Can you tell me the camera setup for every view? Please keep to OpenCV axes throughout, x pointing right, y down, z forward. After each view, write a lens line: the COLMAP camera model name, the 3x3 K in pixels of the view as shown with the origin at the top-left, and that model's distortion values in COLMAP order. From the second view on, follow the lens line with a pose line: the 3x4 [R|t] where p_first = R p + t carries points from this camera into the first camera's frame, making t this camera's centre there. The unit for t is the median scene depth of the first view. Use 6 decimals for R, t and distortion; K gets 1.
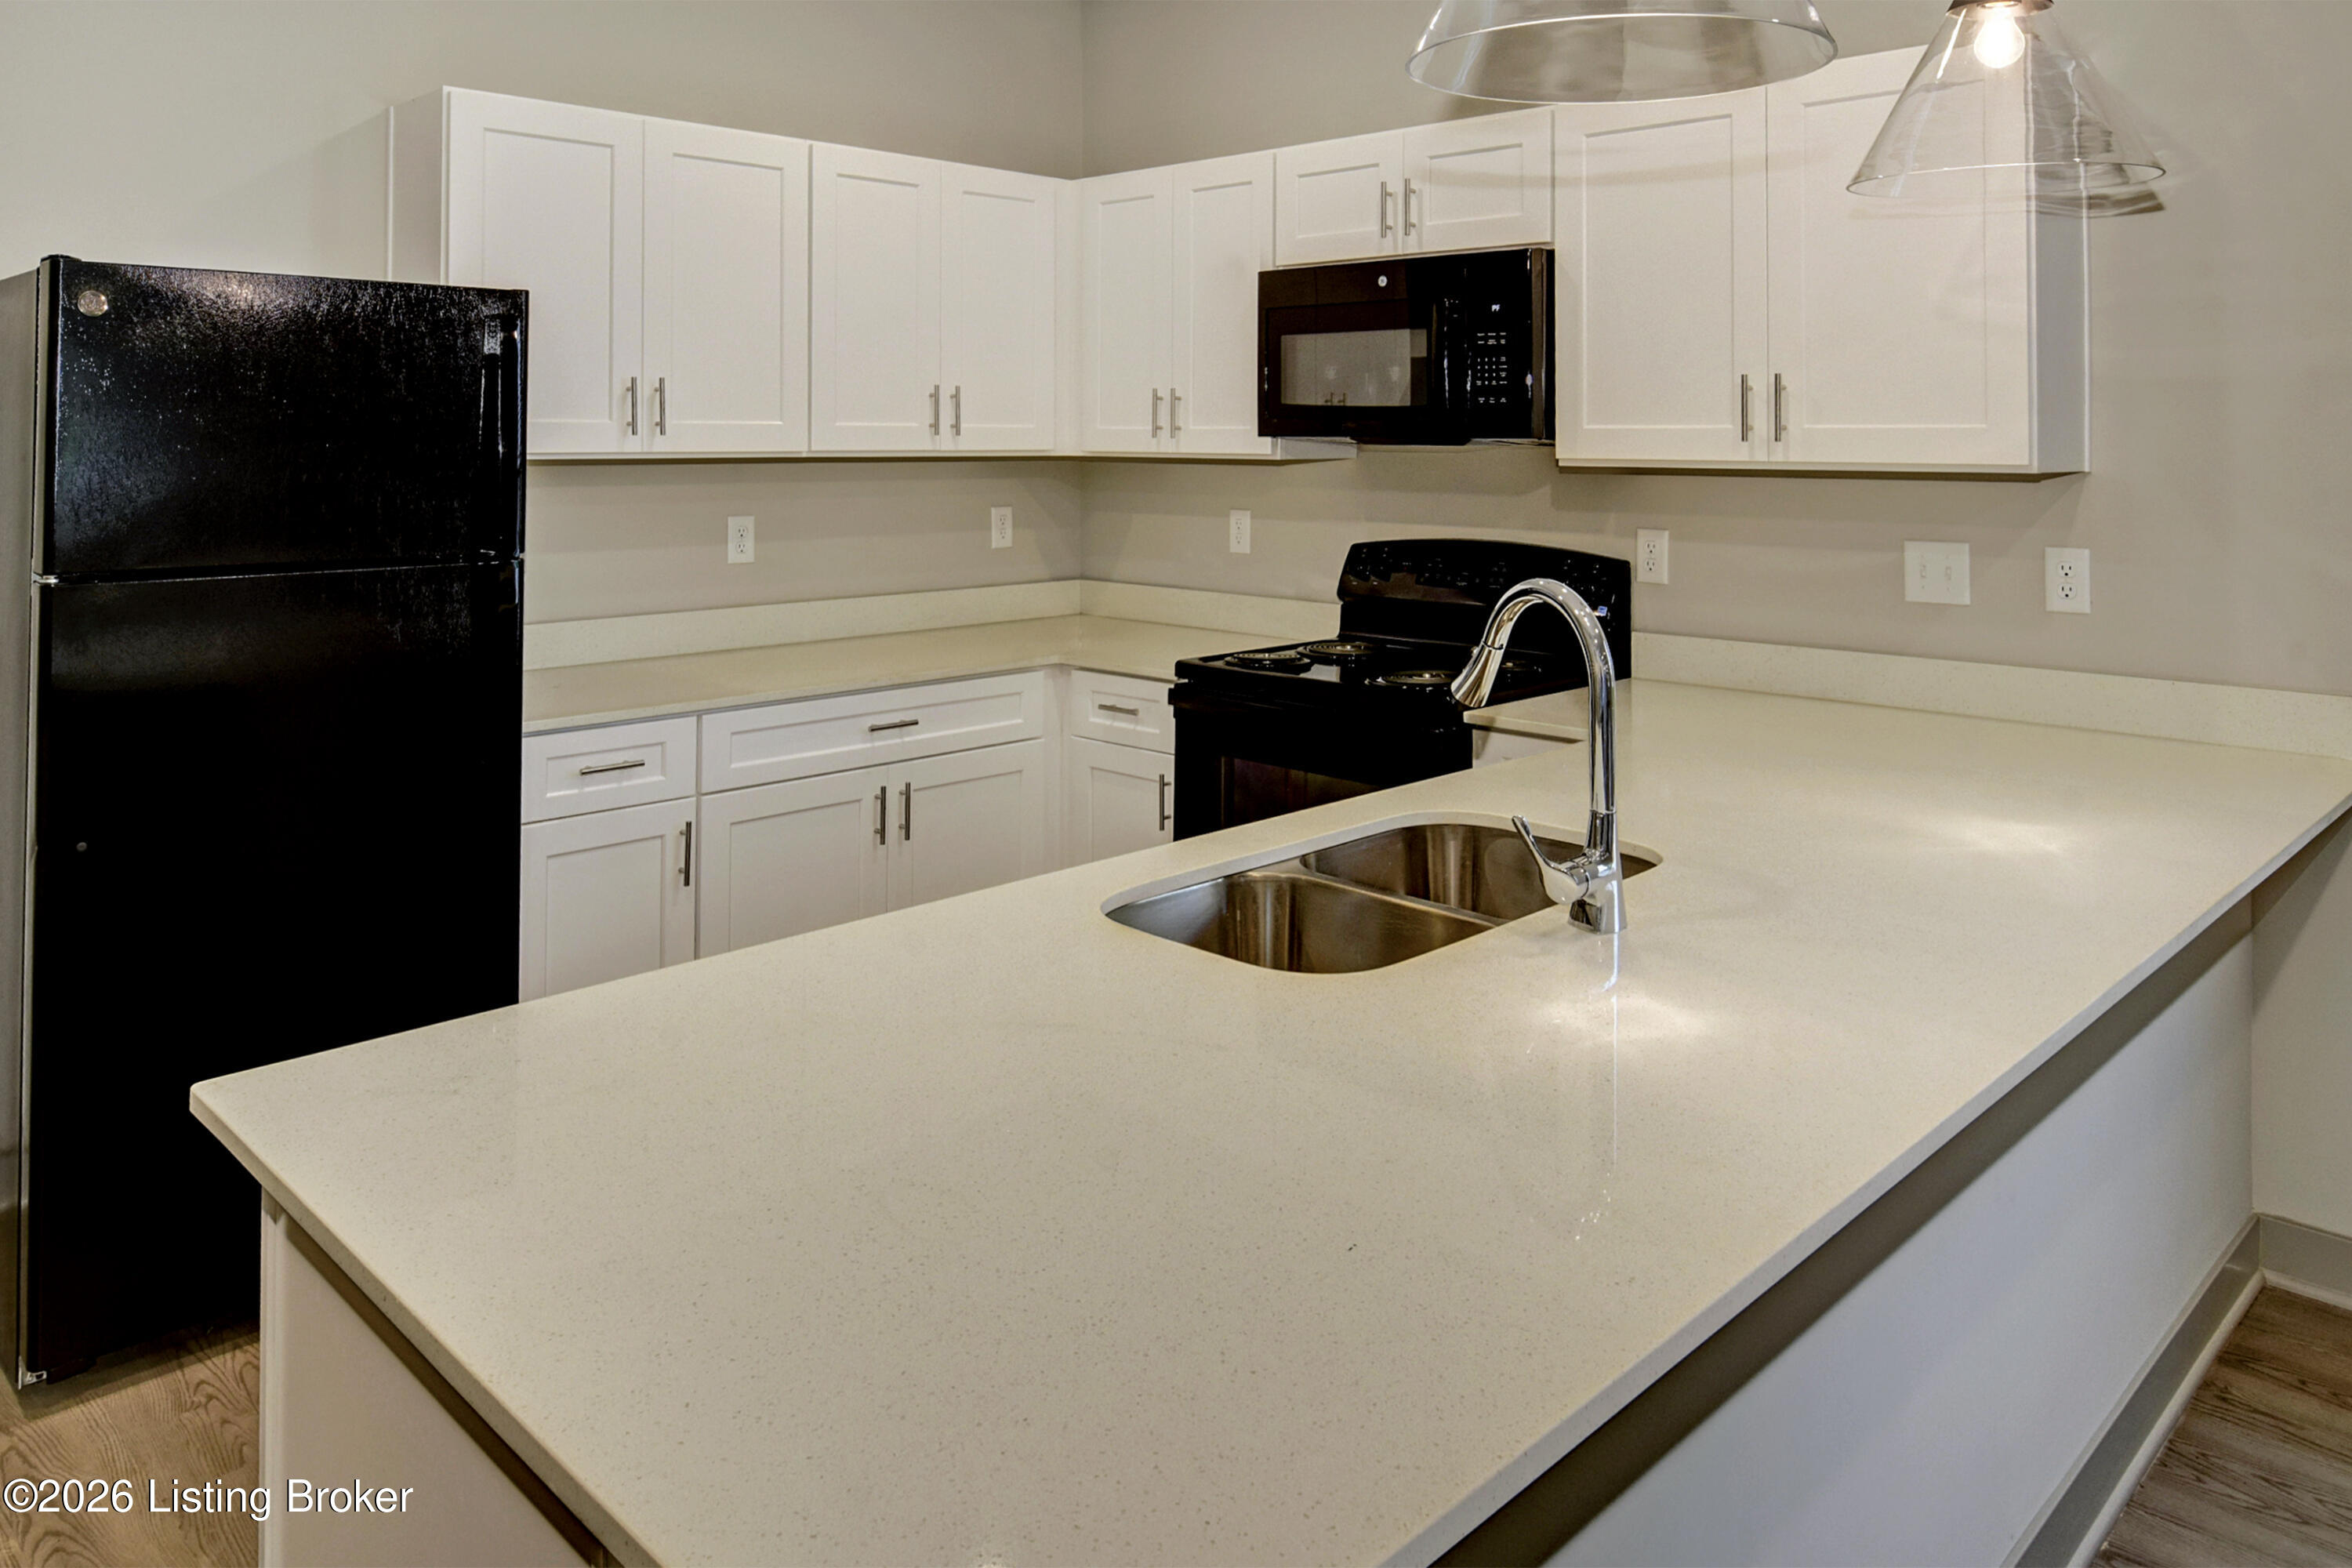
lens RADIAL K [[1538.9, 0, 1166.9], [0, 1538.9, 793.3], [0, 0, 1]] dist [-0.009705, 0.001296]
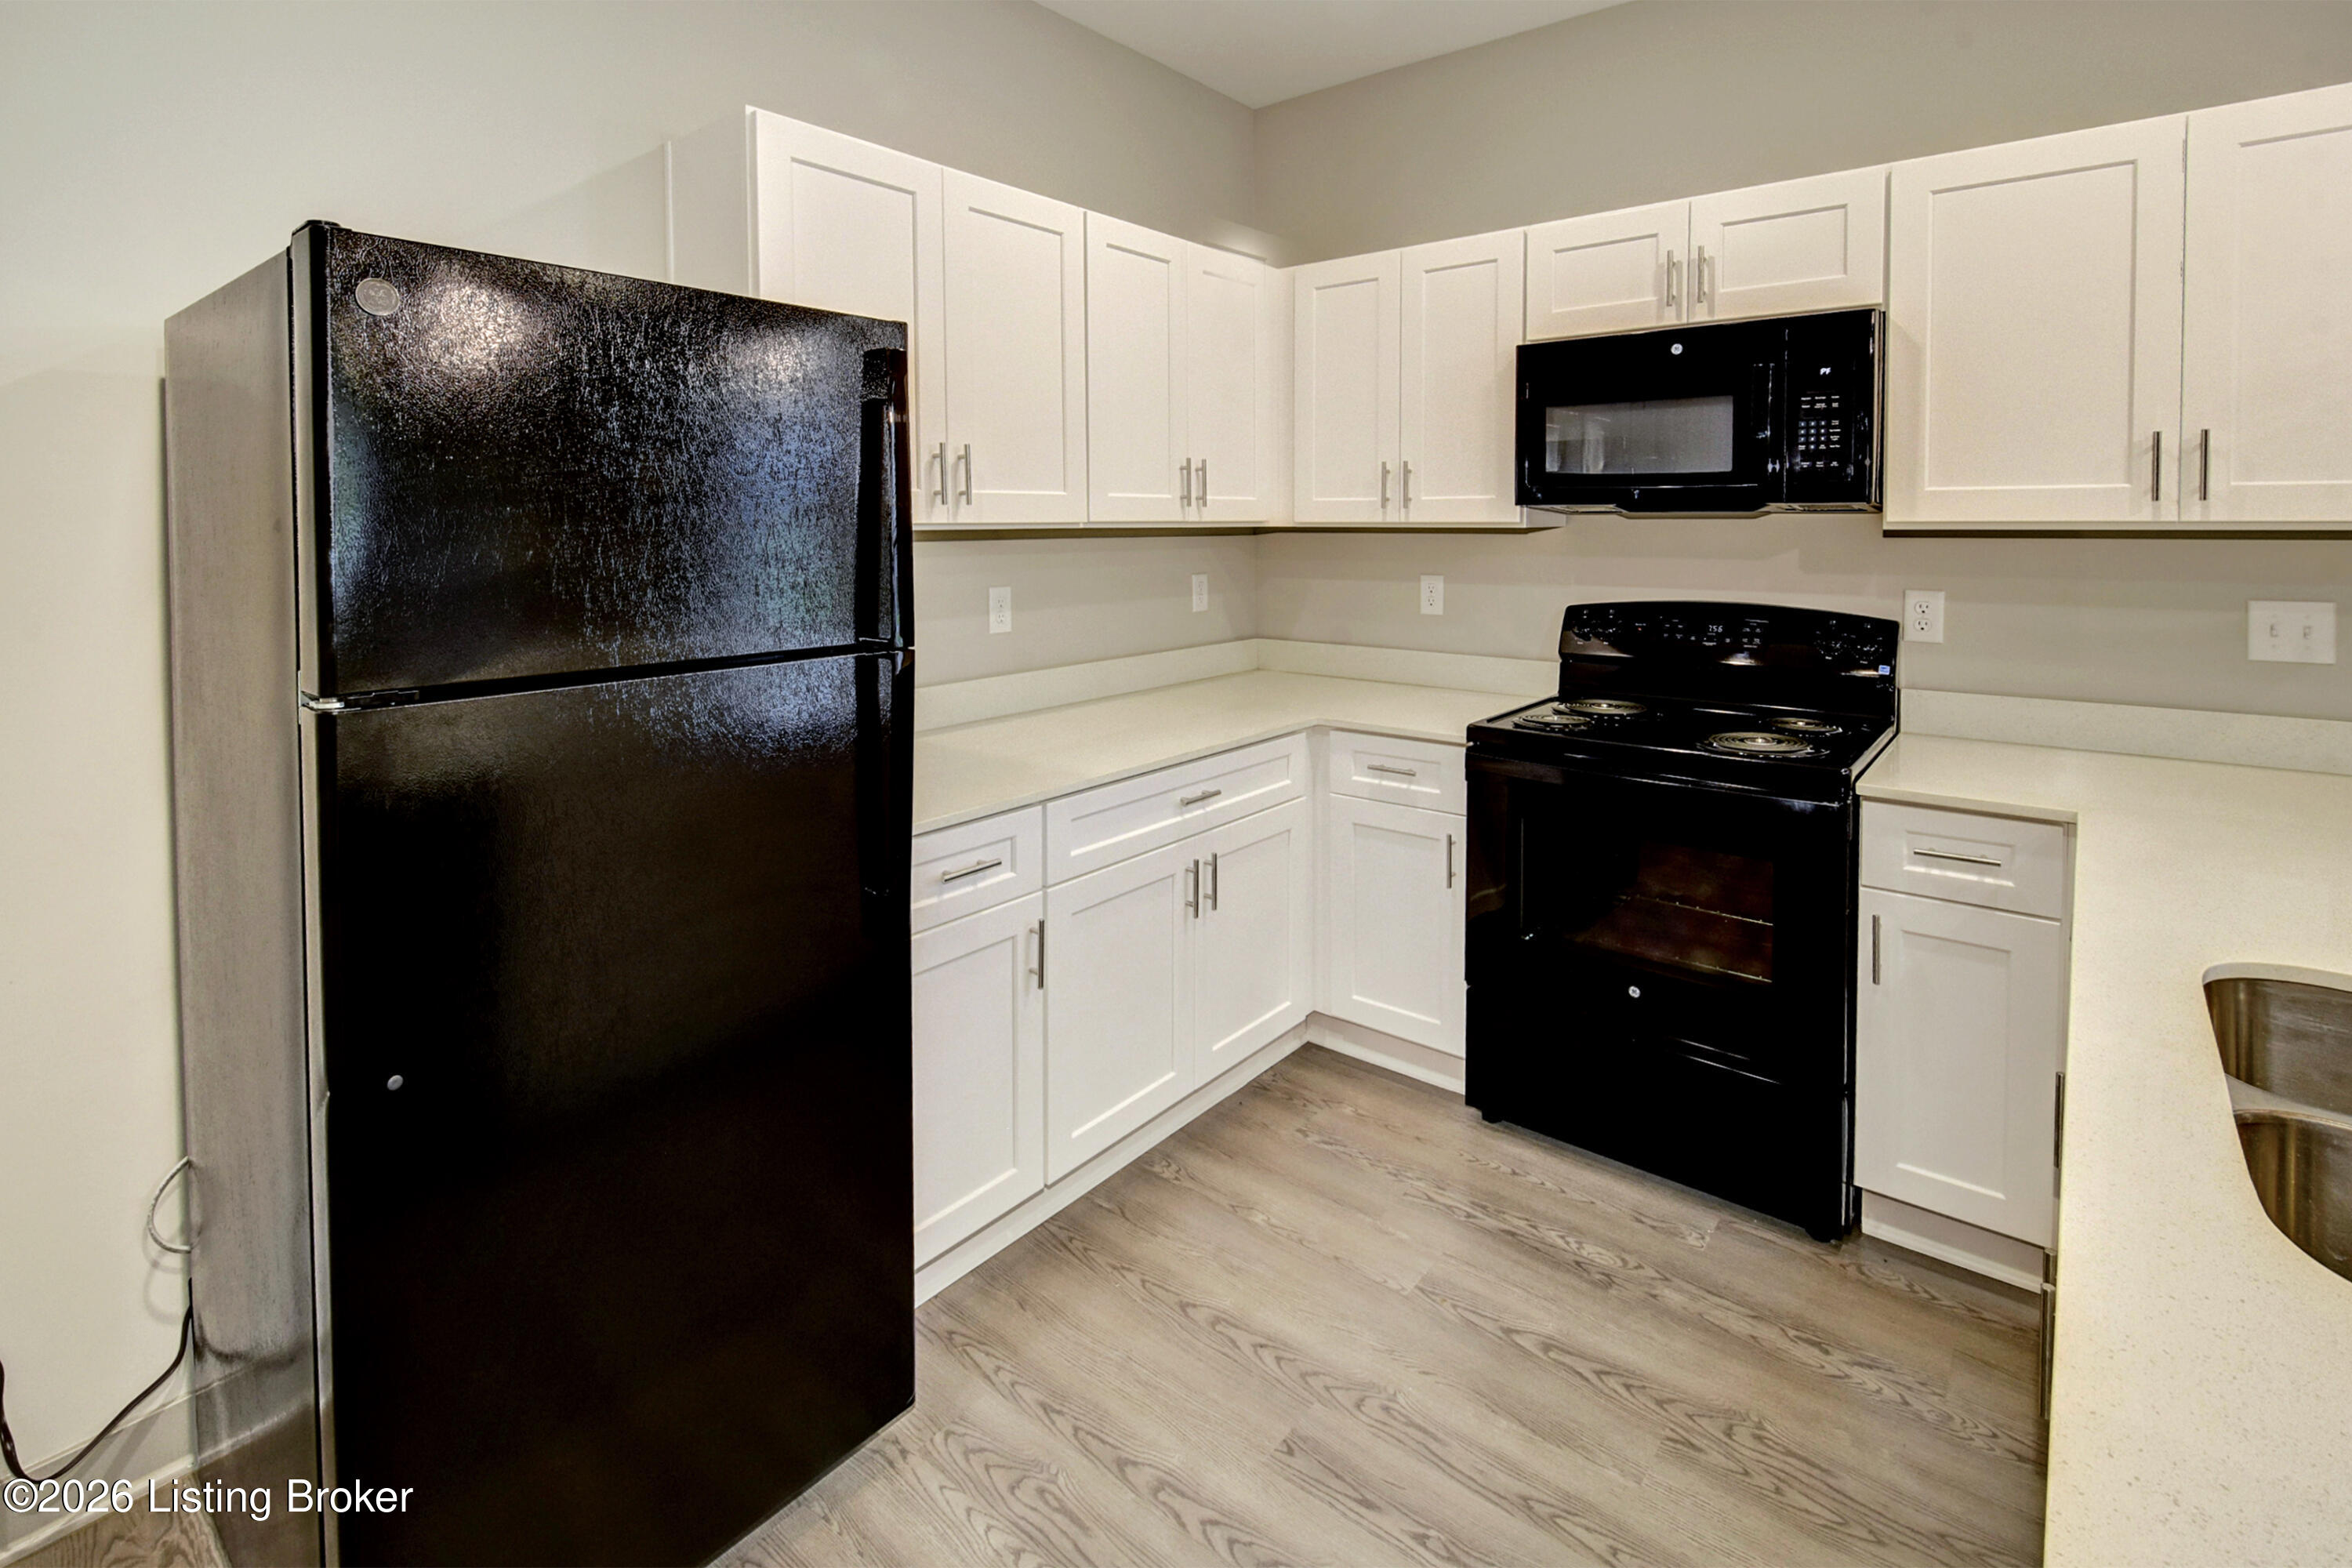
lens RADIAL K [[1067.0, 0, 1182.0], [0, 1067.0, 790.5], [0, 0, 1]] dist [0.002799, -0.000596]
pose [[0.996089, -0.028095, 0.083769, -0.244769], [0.026285, 0.999398, 0.022633, -0.063657], [-0.084354, -0.020342, 0.996228, 0.307004]]
